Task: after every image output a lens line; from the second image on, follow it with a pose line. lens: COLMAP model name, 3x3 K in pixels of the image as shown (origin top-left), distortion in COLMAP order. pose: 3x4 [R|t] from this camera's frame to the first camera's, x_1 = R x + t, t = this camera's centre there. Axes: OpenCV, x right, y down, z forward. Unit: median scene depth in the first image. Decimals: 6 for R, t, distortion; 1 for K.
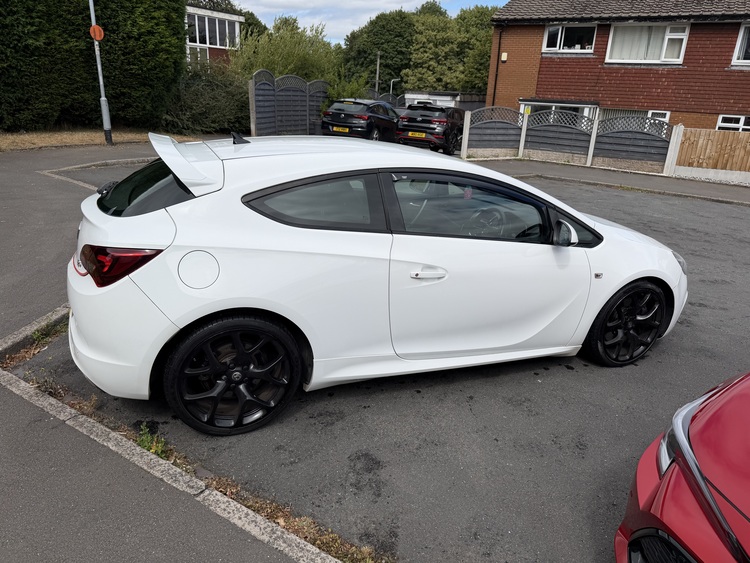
lens RADIAL K [[517.7, 0, 375.0], [0, 517.7, 281.5], [0, 0, 1]] dist [0.037680, -0.070127]
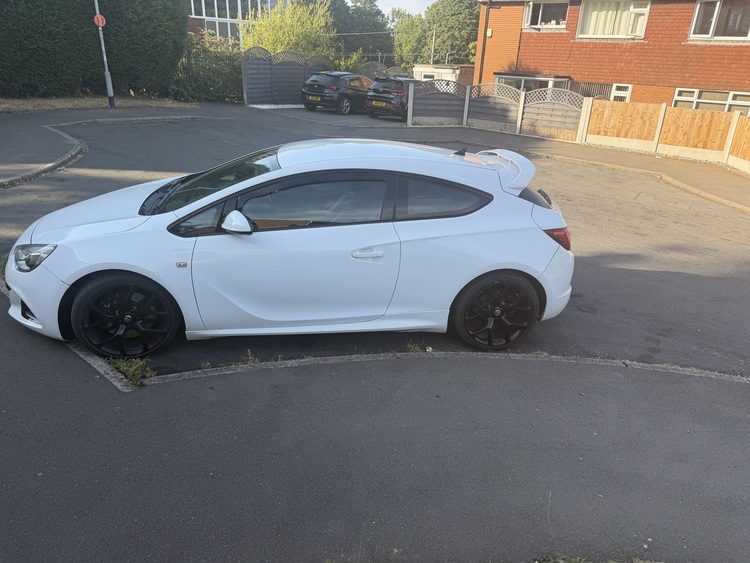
lens RADIAL K [[517.7, 0, 375.0], [0, 517.7, 281.5], [0, 0, 1]] dist [0.037680, -0.070127]
pose [[0.987111, 0.061708, -0.147661, 0.277637], [-0.054755, 0.997212, 0.050704, 0.050837], [0.150378, -0.041965, 0.987737, -0.152620]]
